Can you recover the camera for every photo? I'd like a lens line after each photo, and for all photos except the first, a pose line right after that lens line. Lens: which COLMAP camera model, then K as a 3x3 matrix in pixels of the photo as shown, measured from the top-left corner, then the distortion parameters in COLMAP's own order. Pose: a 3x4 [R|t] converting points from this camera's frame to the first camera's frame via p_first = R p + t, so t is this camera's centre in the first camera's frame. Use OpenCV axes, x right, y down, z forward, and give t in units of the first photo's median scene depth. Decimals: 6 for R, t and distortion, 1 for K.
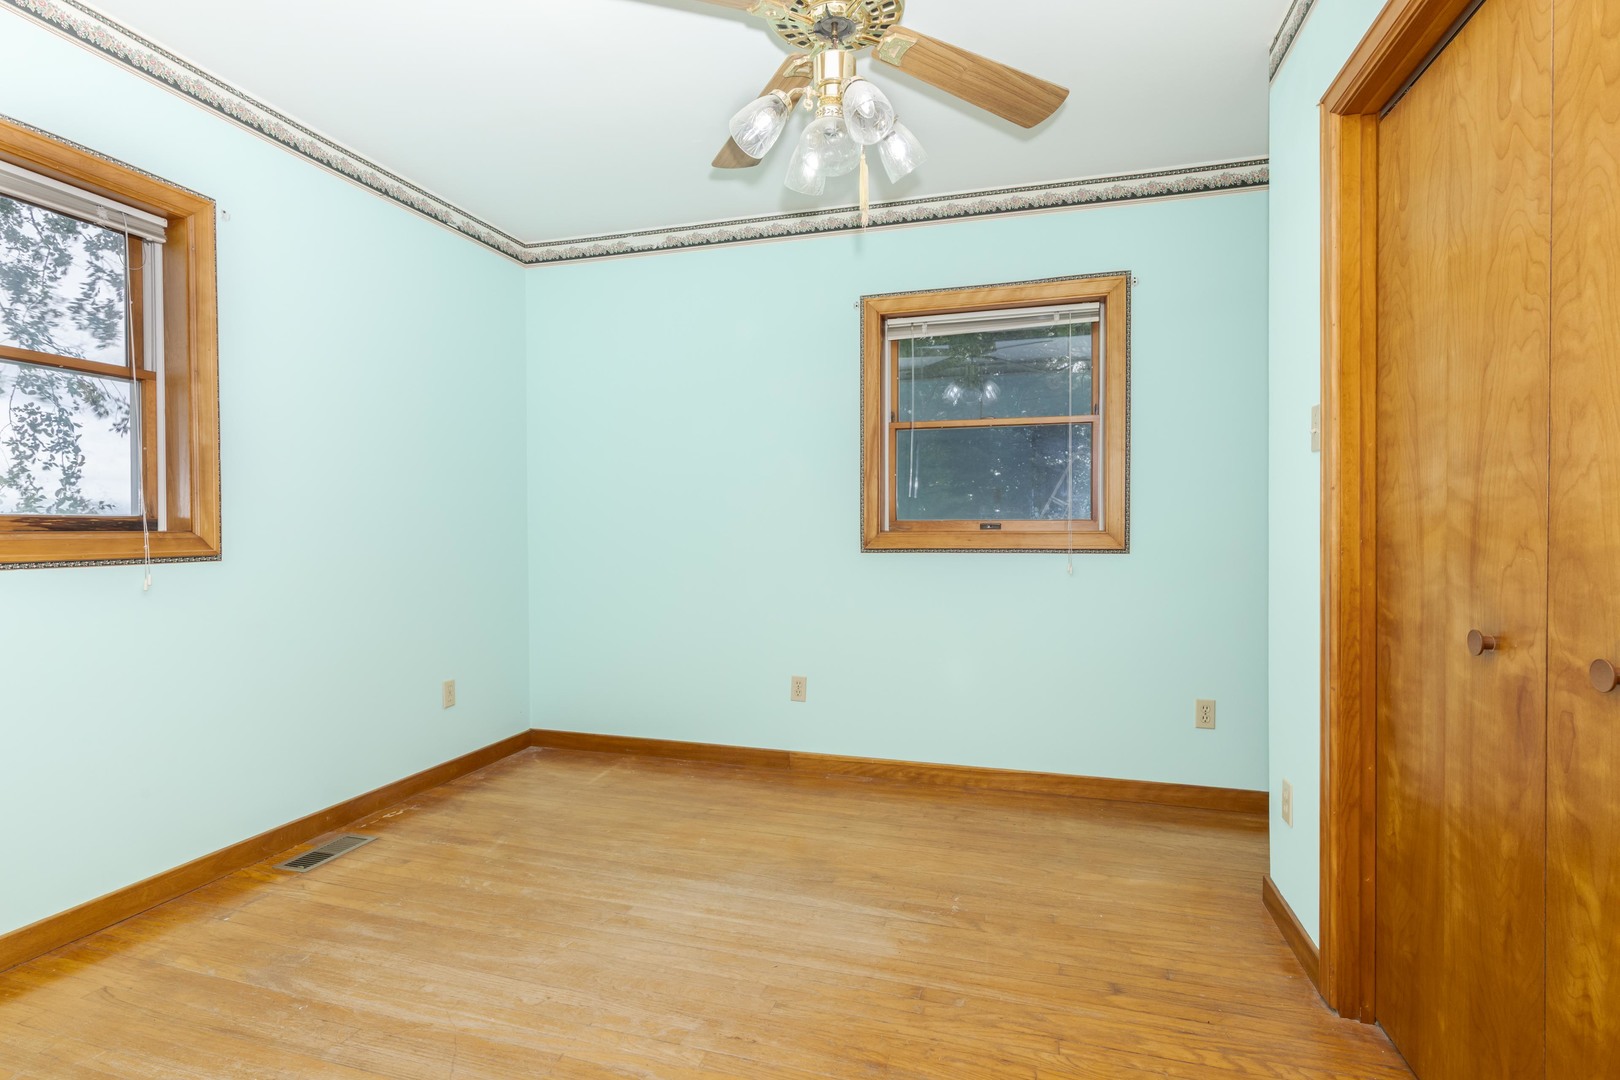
lens RADIAL K [[784.0, 0, 812.8], [0, 784.0, 537.0], [0, 0, 1]] dist [-0.000151, -0.000161]
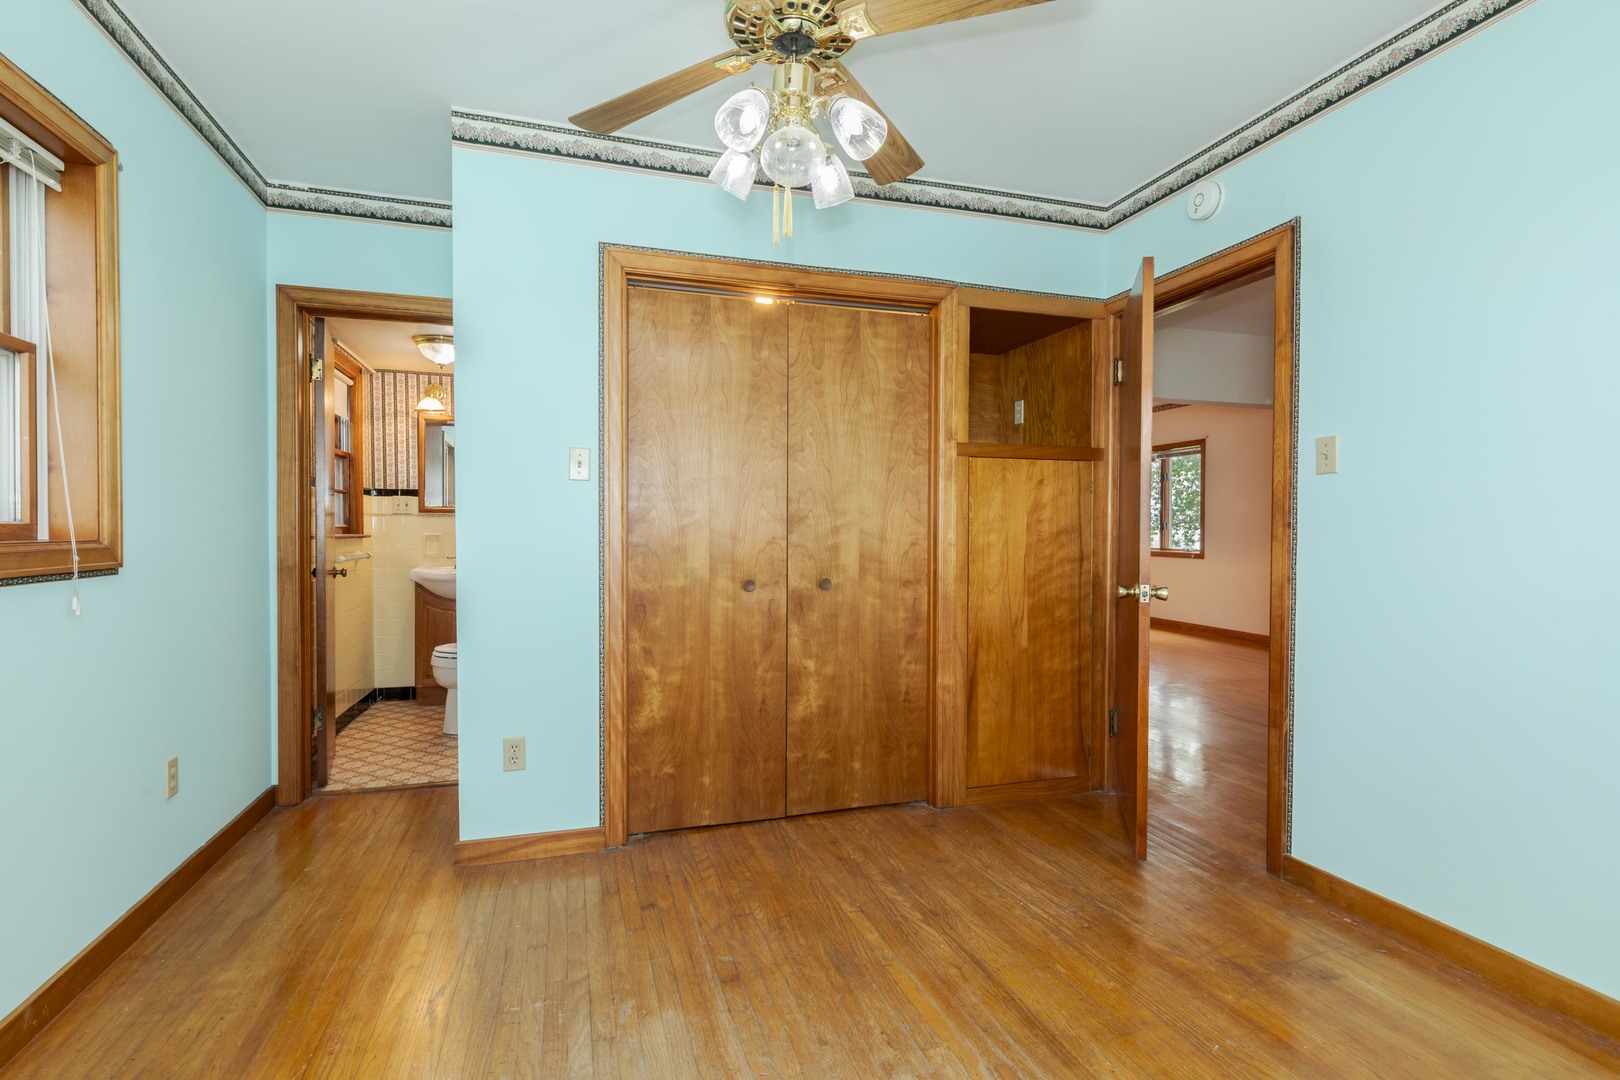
lens RADIAL K [[784.0, 0, 812.8], [0, 784.0, 537.0], [0, 0, 1]] dist [-0.000151, -0.000161]
pose [[-0.552926, -0.012961, 0.833130, -0.774998], [0.008935, 0.999729, 0.021482, -0.032880], [-0.833183, 0.019322, -0.552660, 1.441387]]
